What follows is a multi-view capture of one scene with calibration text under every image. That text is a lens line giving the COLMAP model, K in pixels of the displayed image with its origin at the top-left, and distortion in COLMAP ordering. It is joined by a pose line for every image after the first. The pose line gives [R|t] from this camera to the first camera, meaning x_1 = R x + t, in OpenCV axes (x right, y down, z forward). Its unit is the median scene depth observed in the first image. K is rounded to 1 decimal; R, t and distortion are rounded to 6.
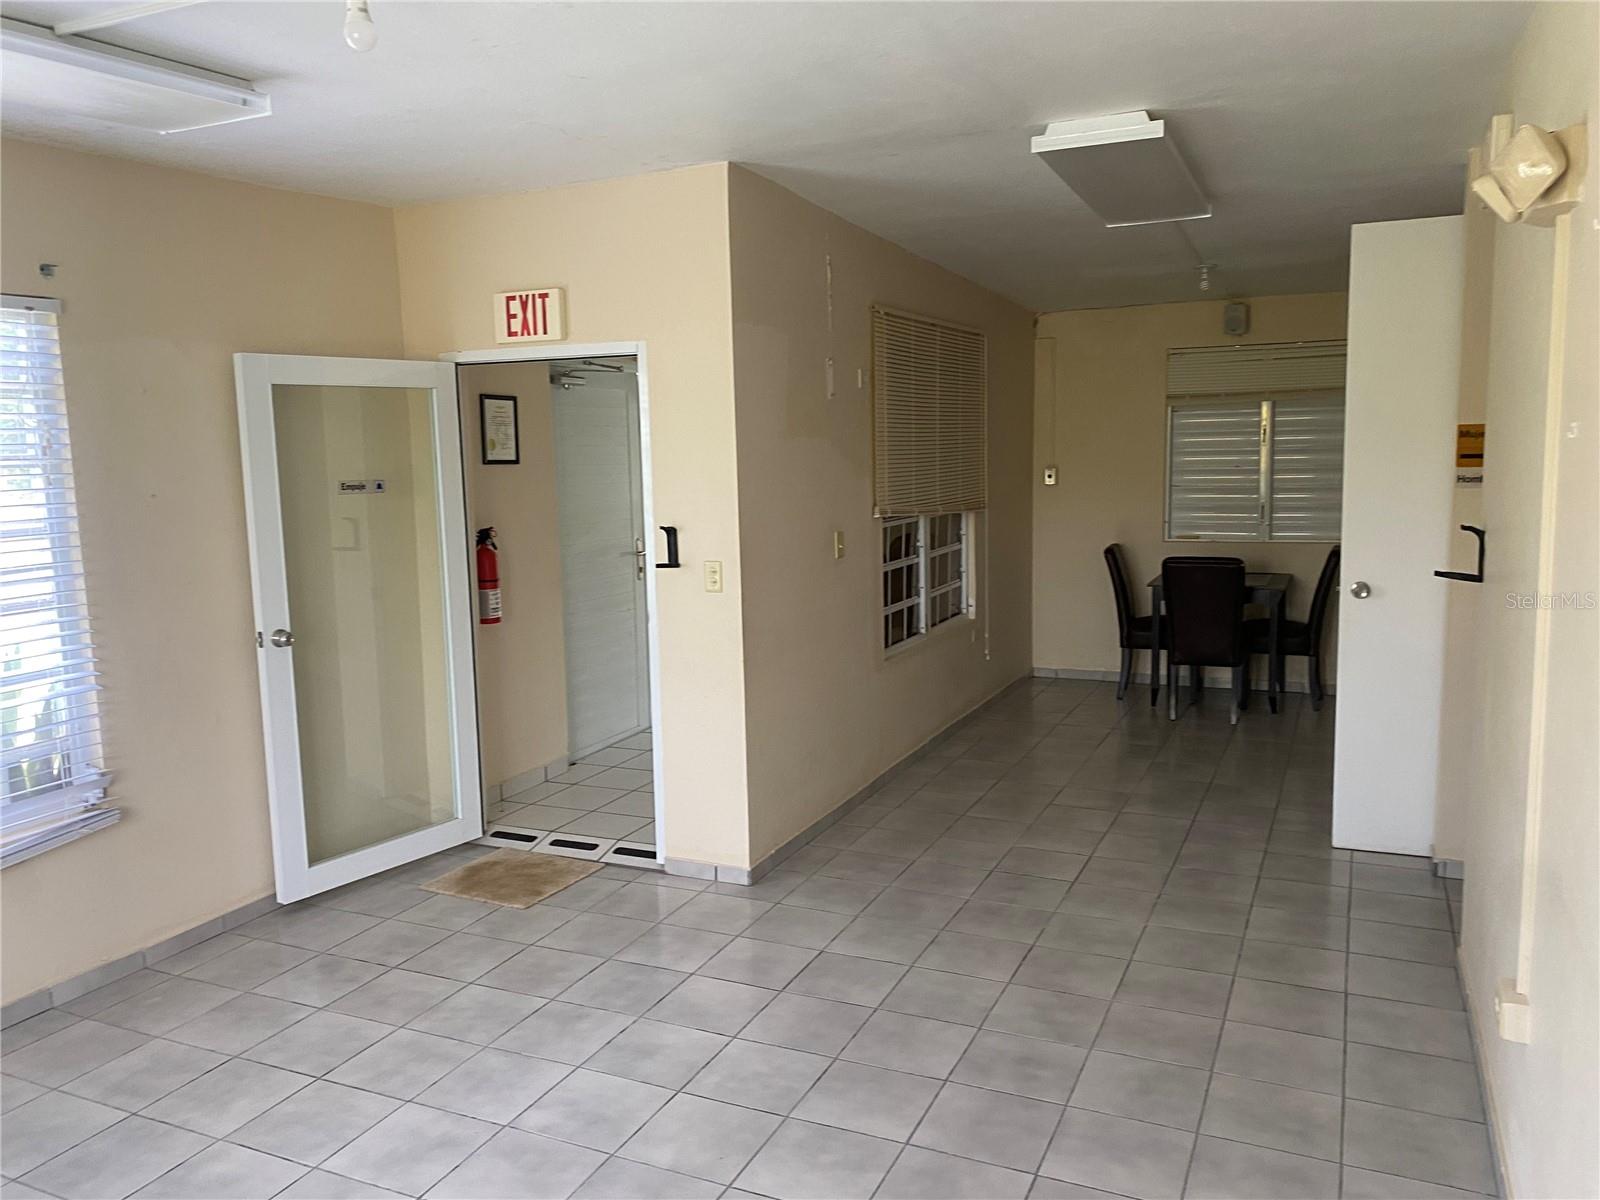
lens RADIAL K [[1220.1, 0, 802.7], [0, 1220.1, 602.8], [0, 0, 1]] dist [0.042448, -0.032286]
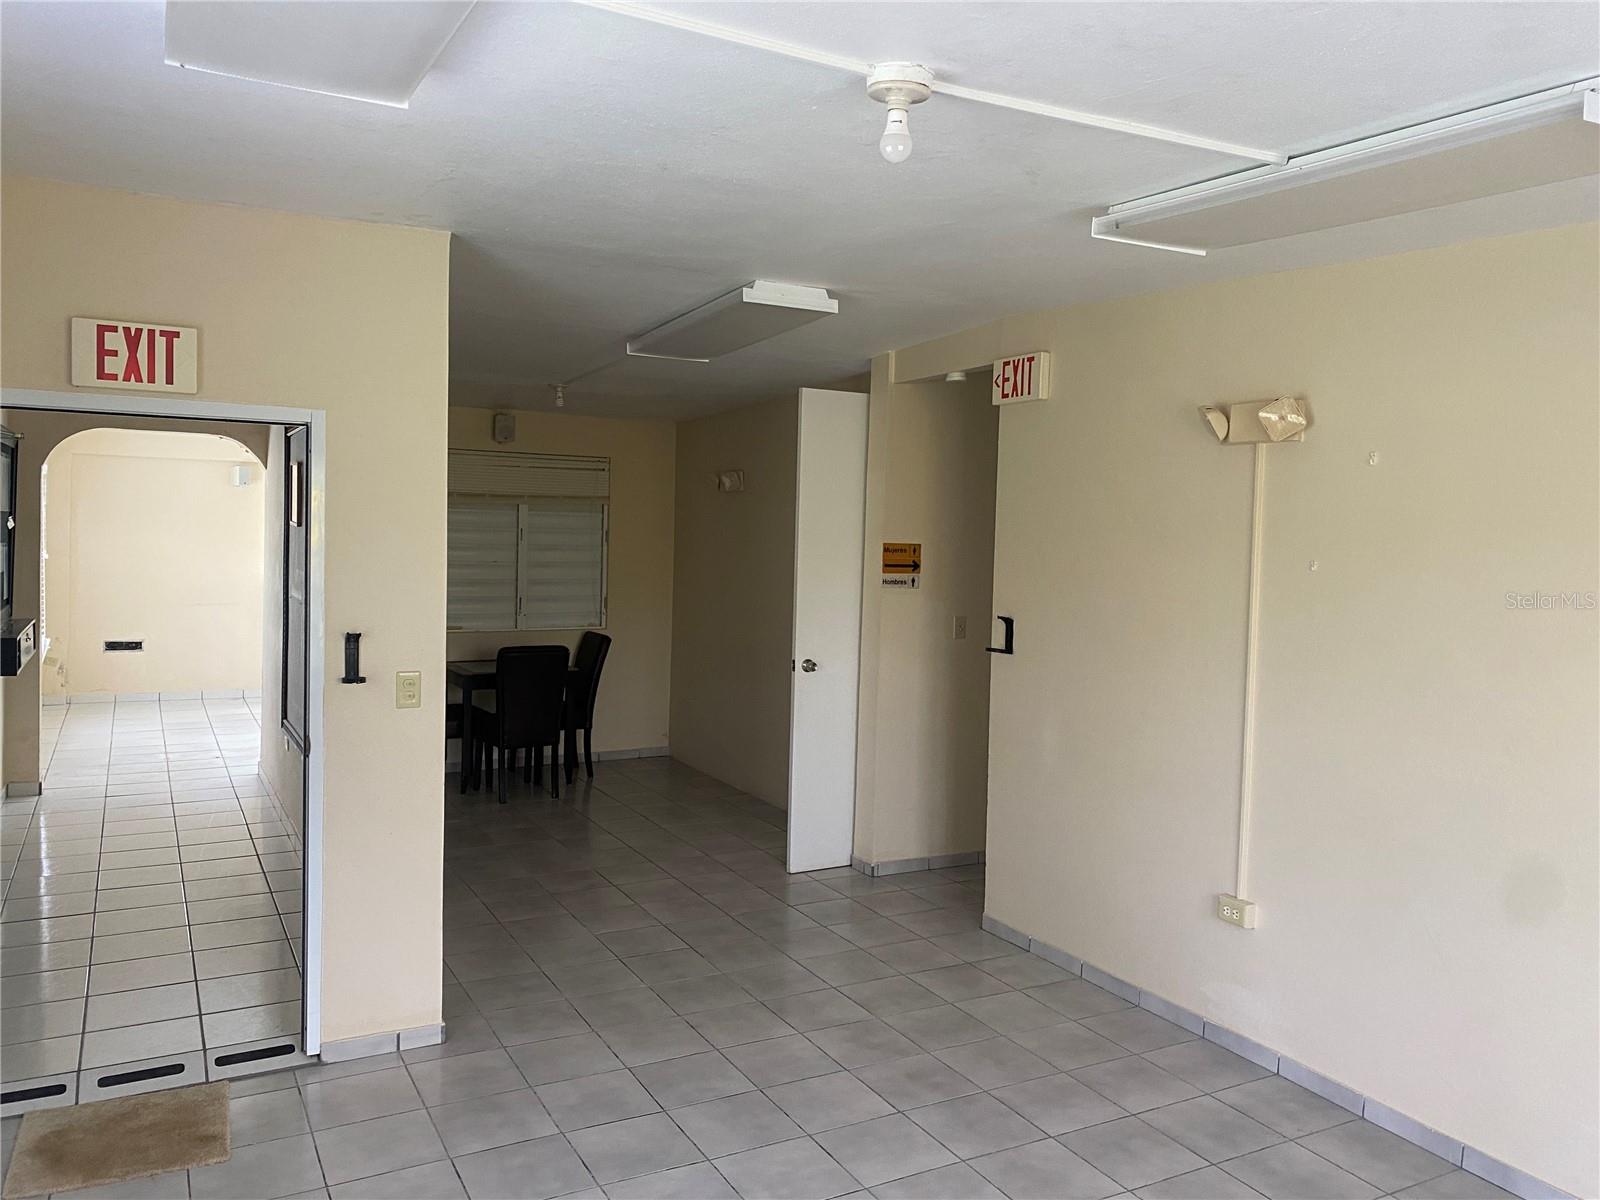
lens RADIAL K [[1220.1, 0, 806.1], [0, 1220.1, 587.4], [0, 0, 1]] dist [0.042448, -0.032286]
pose [[0.594033, 0.000069, 0.804441, -0.601898], [0.065195, 0.996706, -0.048228, -0.032971], [-0.801795, 0.081094, 0.592072, 0.251370]]
